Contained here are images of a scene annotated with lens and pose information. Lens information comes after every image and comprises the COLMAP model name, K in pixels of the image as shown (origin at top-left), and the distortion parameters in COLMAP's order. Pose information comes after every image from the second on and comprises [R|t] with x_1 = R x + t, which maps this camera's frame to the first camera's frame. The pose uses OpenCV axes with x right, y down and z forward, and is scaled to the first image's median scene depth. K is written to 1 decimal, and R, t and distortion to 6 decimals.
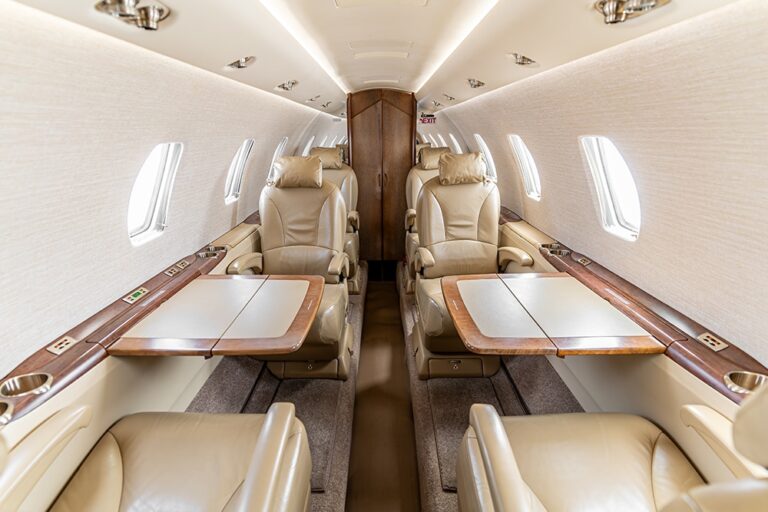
lens RADIAL K [[374.5, 0, 379.2], [0, 374.5, 249.8], [0, 0, 1]] dist [0.000179, 0.002873]
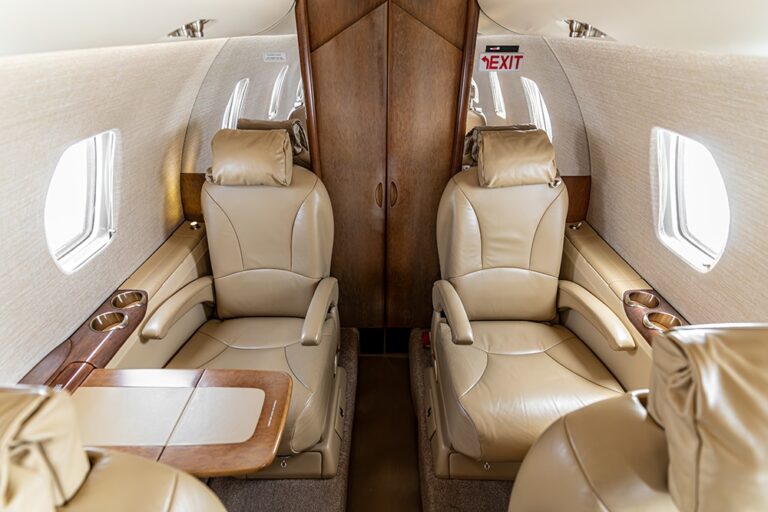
lens RADIAL K [[374.5, 0, 389.2], [0, 374.5, 257.0], [0, 0, 1]] dist [0.000179, 0.002873]
pose [[0.999515, 0.004711, 0.030780, -0.003690], [-0.013364, 0.957723, 0.287382, -0.403245], [-0.028125, -0.287654, 0.957321, 0.871274]]
